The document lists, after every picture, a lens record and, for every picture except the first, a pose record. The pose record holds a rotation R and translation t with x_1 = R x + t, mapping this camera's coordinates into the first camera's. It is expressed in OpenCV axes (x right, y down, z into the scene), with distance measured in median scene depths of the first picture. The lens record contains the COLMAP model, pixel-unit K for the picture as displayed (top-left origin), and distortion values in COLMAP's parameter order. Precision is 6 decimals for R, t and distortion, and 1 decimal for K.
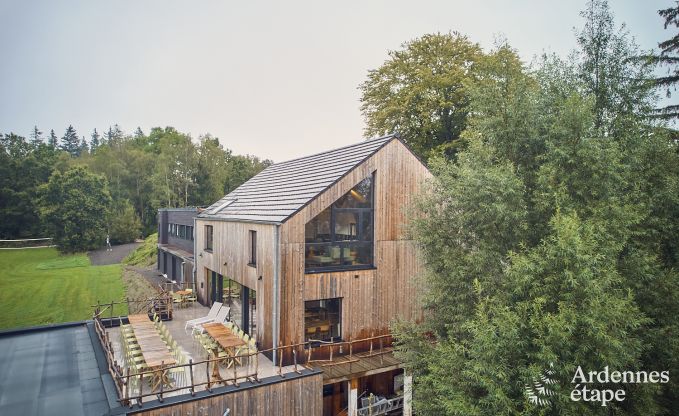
lens RADIAL K [[432.5, 0, 339.5], [0, 432.5, 208.0], [0, 0, 1]] dist [-0.021609, 0.000648]
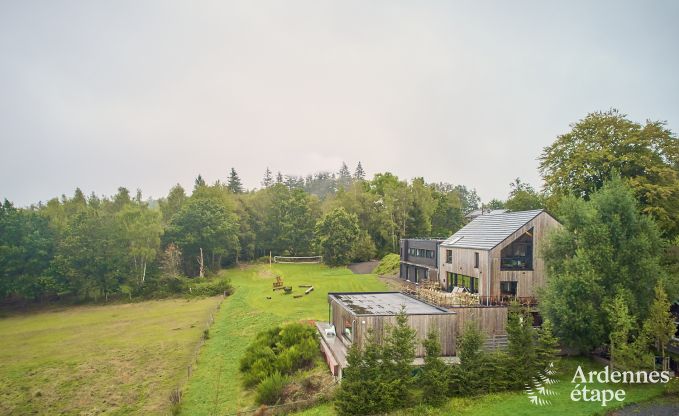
lens RADIAL K [[507.4, 0, 319.5], [0, 507.4, 238.2], [0, 0, 1]] dist [-0.039823, -0.000992]
pose [[0.914952, 0.005096, -0.403530, 0.094762], [0.002077, 0.999848, 0.017338, -0.057561], [0.403557, -0.016702, 0.914802, -1.425534]]
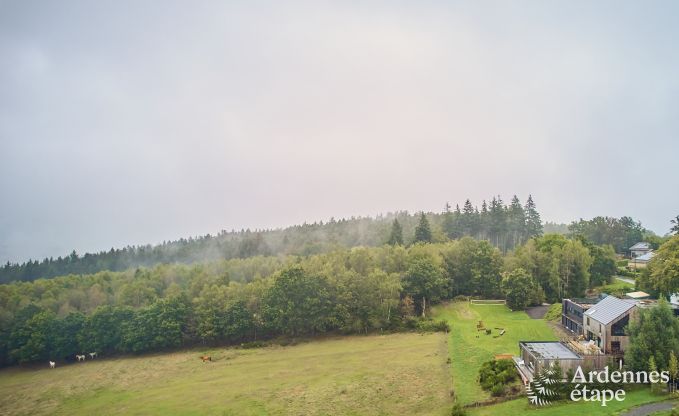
lens RADIAL K [[626.4, 0, 339.5], [0, 626.4, 208.0], [0, 0, 1]] dist [-0.050410, -0.006813]
pose [[0.810530, -0.007905, -0.585644, 1.069333], [0.012571, 0.999913, 0.003902, -0.942854], [0.585562, -0.010525, 0.810559, -4.473033]]
